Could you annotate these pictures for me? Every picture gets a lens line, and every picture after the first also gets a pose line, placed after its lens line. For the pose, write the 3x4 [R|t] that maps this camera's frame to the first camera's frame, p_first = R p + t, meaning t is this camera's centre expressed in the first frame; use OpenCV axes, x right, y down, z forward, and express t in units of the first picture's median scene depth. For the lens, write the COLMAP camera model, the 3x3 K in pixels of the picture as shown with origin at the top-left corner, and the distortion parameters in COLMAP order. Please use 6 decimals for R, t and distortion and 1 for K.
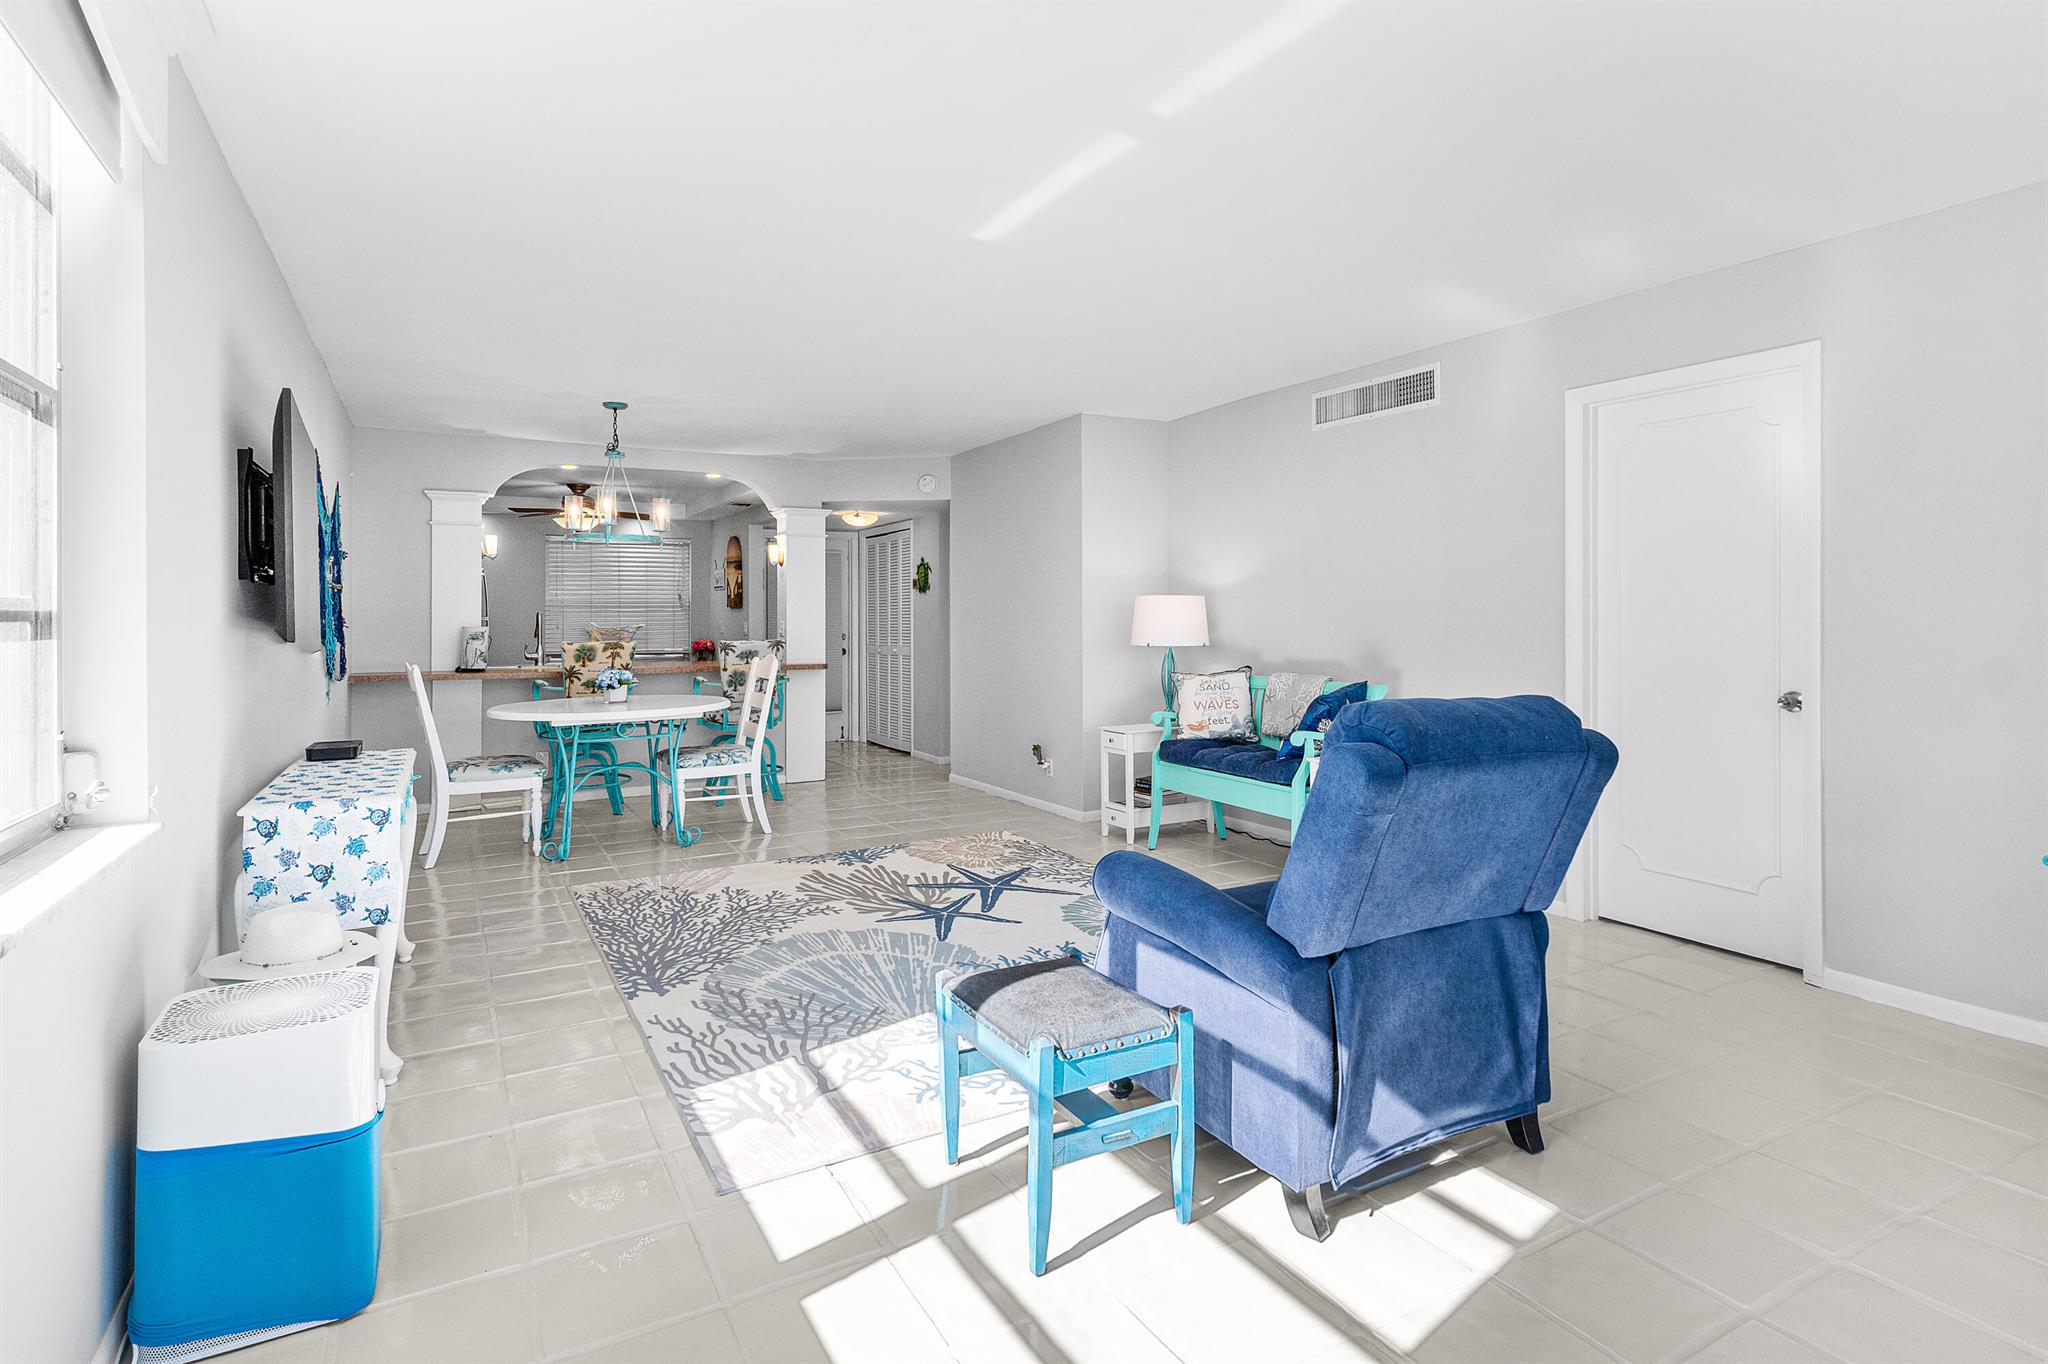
lens RADIAL K [[1047.8, 0, 1022.4], [0, 1047.8, 618.5], [0, 0, 1]] dist [0.002782, 0.000540]
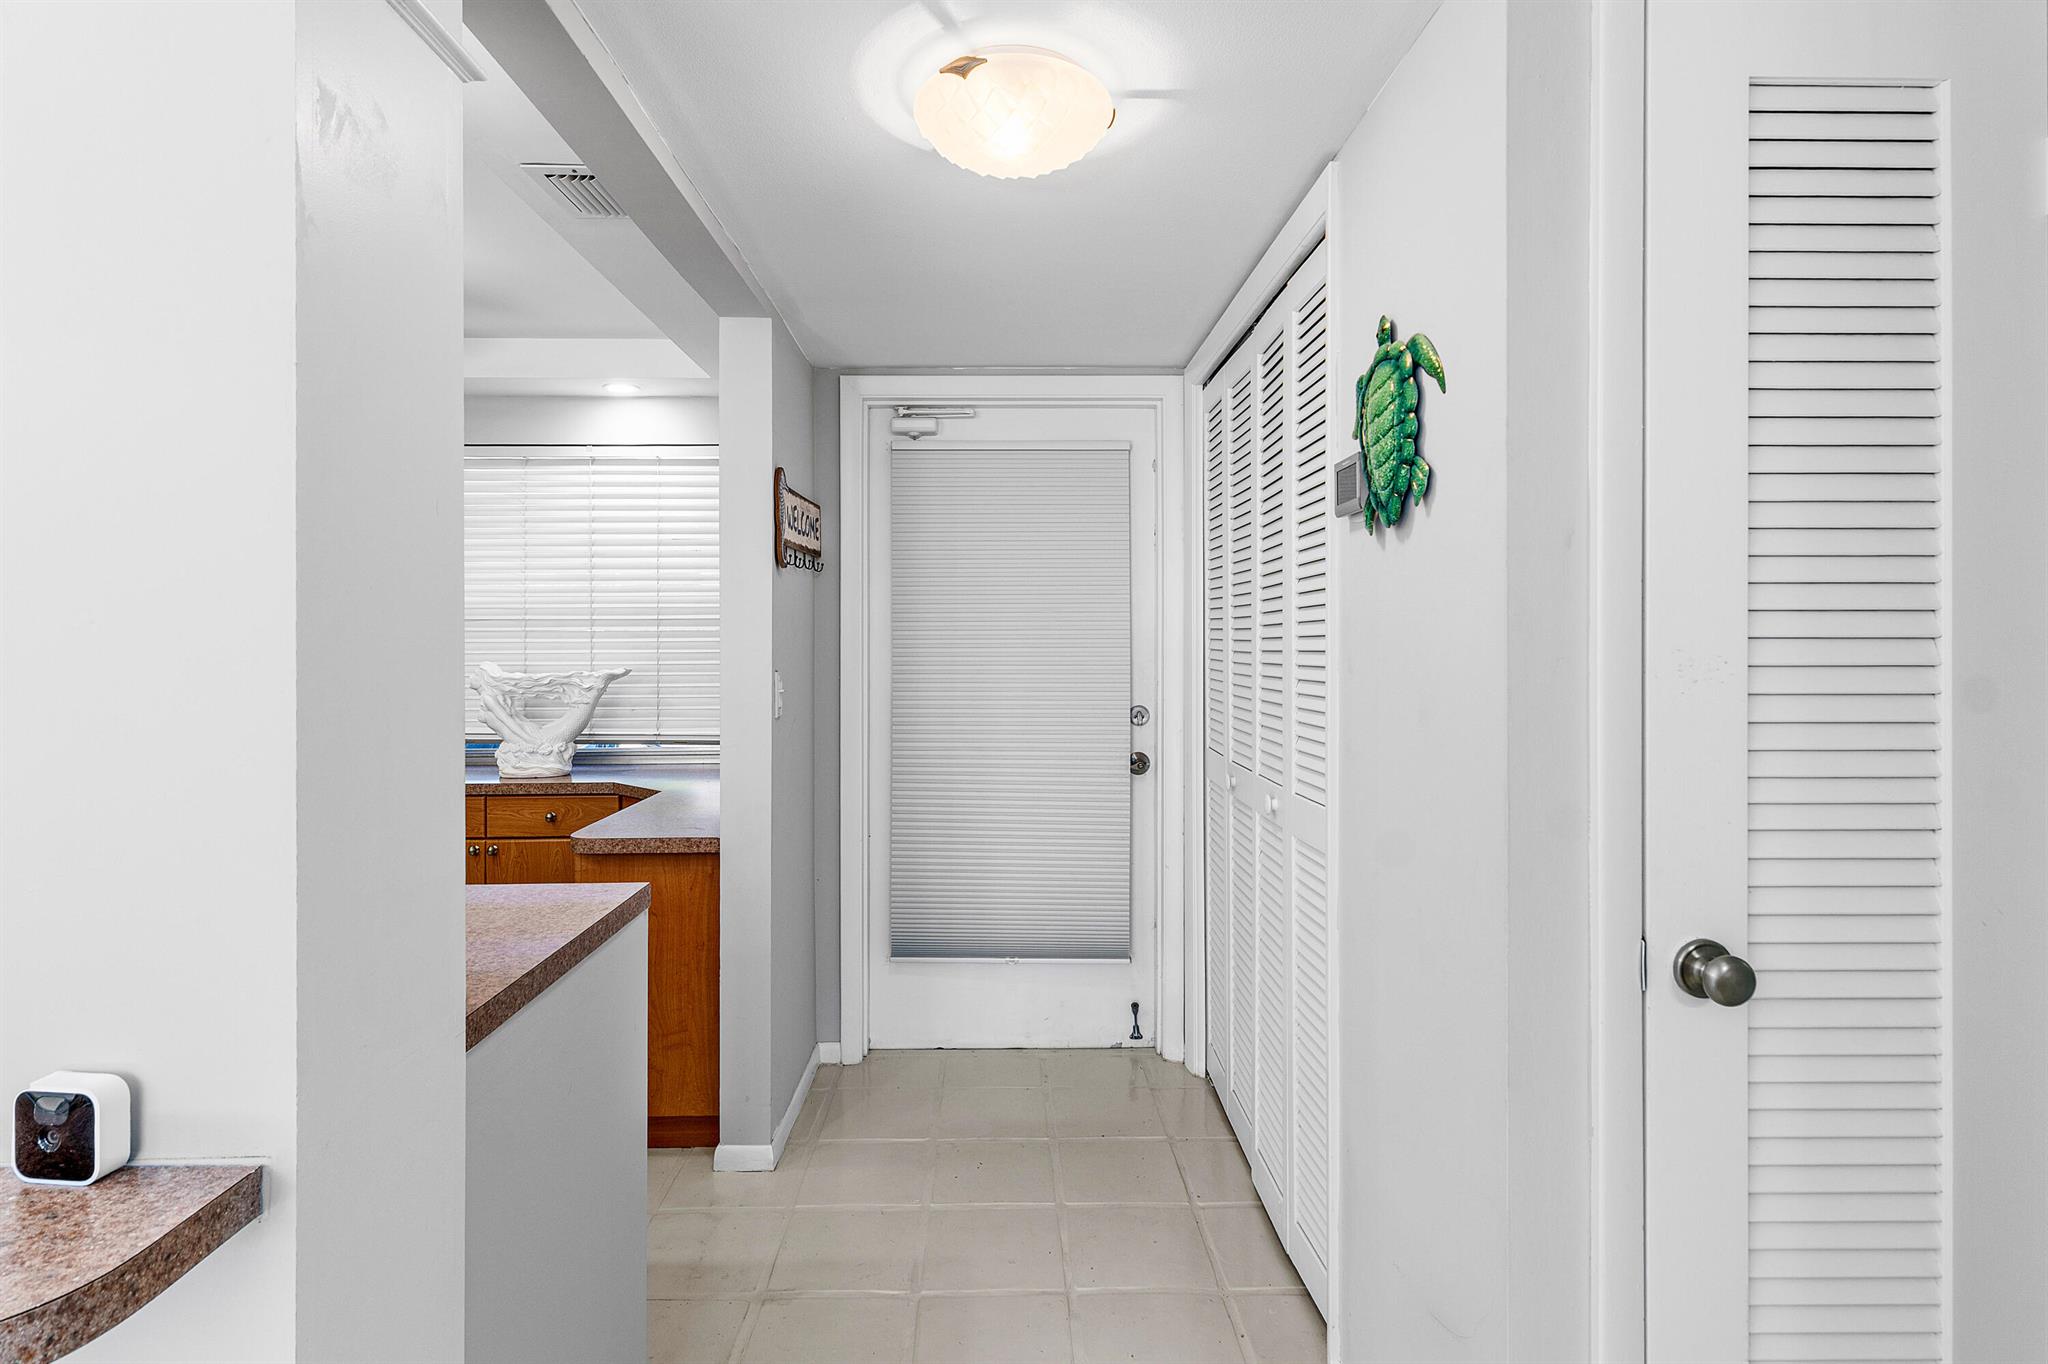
lens RADIAL K [[1006.9, 0, 1030.1], [0, 1006.9, 631.3], [0, 0, 1]] dist [0.000528, -0.000262]
pose [[0.891180, 0.002393, -0.453643, -0.168585], [-0.005059, 0.999976, -0.004665, -0.016186], [0.453621, 0.006453, 0.891171, 1.911623]]
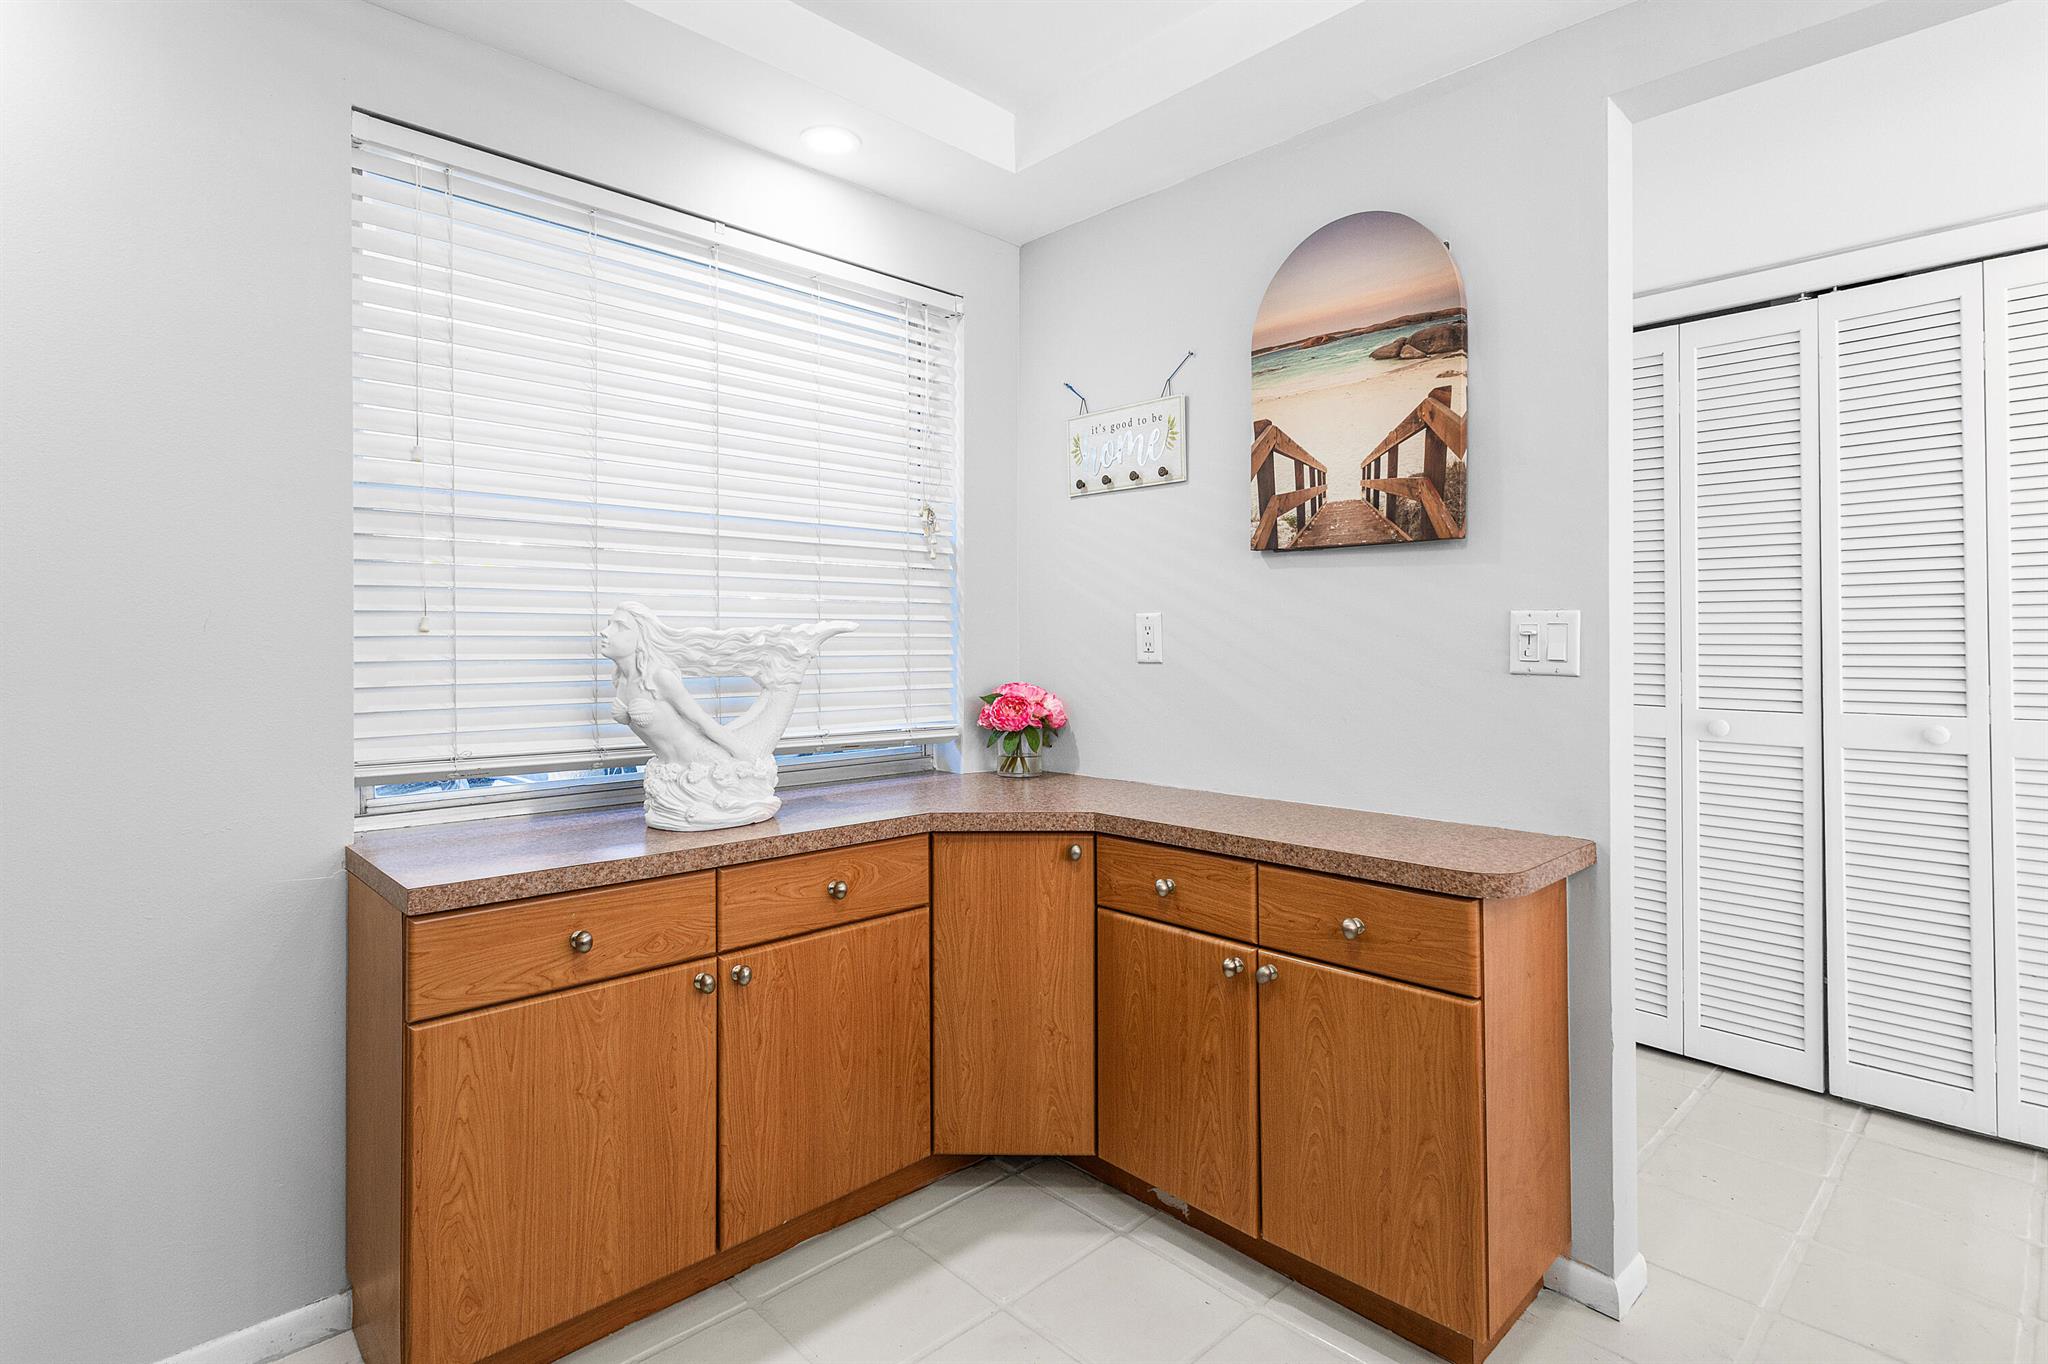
lens RADIAL K [[1006.9, 0, 1030.1], [0, 1006.9, 631.3], [0, 0, 1]] dist [0.000528, -0.000262]
pose [[0.962917, 0.013050, 0.269481, -0.974960], [-0.010879, 0.999895, -0.009548, 0.025340], [-0.269578, 0.006263, 0.962958, 2.021964]]
